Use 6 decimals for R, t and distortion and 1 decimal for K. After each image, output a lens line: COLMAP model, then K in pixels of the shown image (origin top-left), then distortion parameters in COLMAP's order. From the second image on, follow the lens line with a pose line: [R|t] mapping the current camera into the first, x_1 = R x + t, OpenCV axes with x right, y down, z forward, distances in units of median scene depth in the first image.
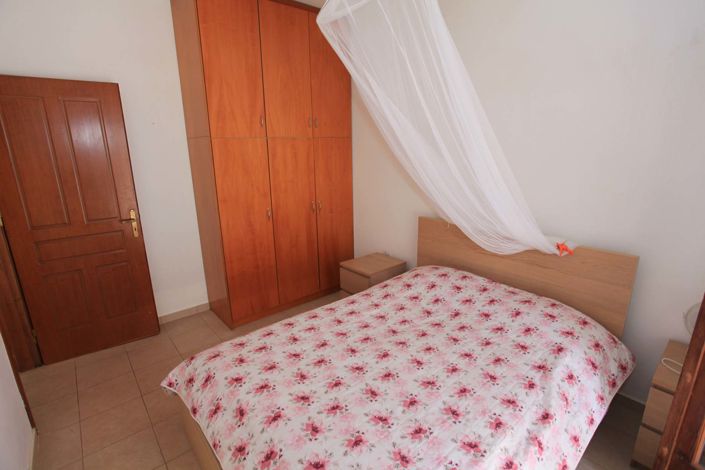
lens RADIAL K [[344.6, 0, 352.5], [0, 344.6, 235.0], [0, 0, 1]] dist [0.000102, 0.000064]
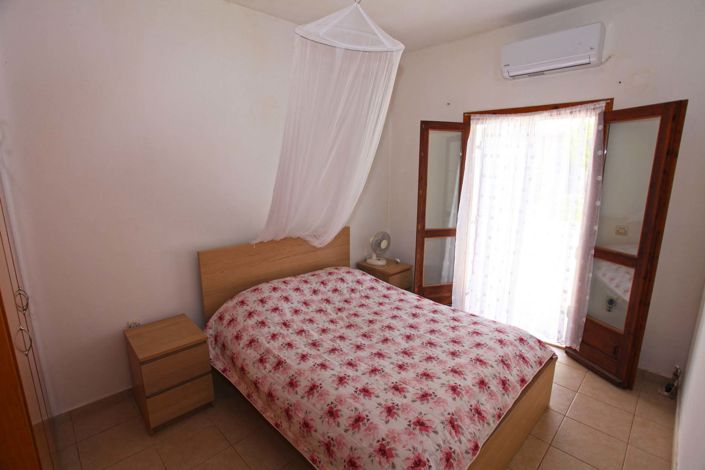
lens RADIAL K [[336.8, 0, 352.5], [0, 336.8, 235.0], [0, 0, 1]] dist [-0.034057, 0.000127]
pose [[-0.061774, -0.188129, 0.980200, -0.891145], [0.245259, 0.949103, 0.197617, -0.228740], [-0.967488, 0.252610, -0.012489, 0.855752]]
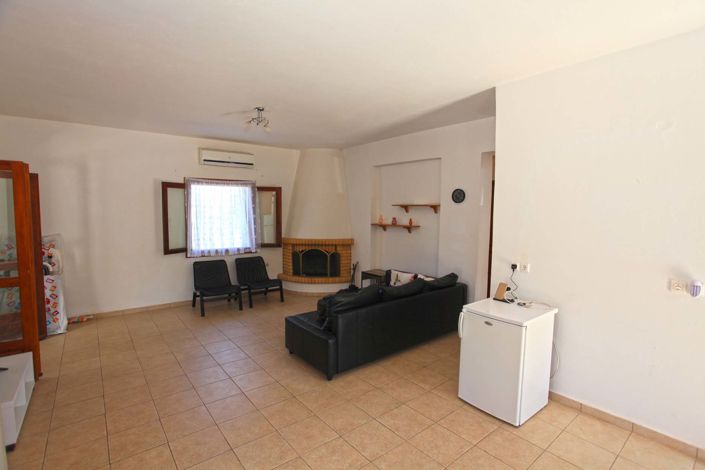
lens RADIAL K [[344.6, 0, 352.5], [0, 344.6, 235.0], [0, 0, 1]] dist [0.000102, 0.000064]
pose [[-0.997895, 0.004404, 0.064696, -0.856404], [0.026629, 0.937518, 0.346917, -0.563121], [-0.059126, 0.347910, -0.935662, 1.961450]]
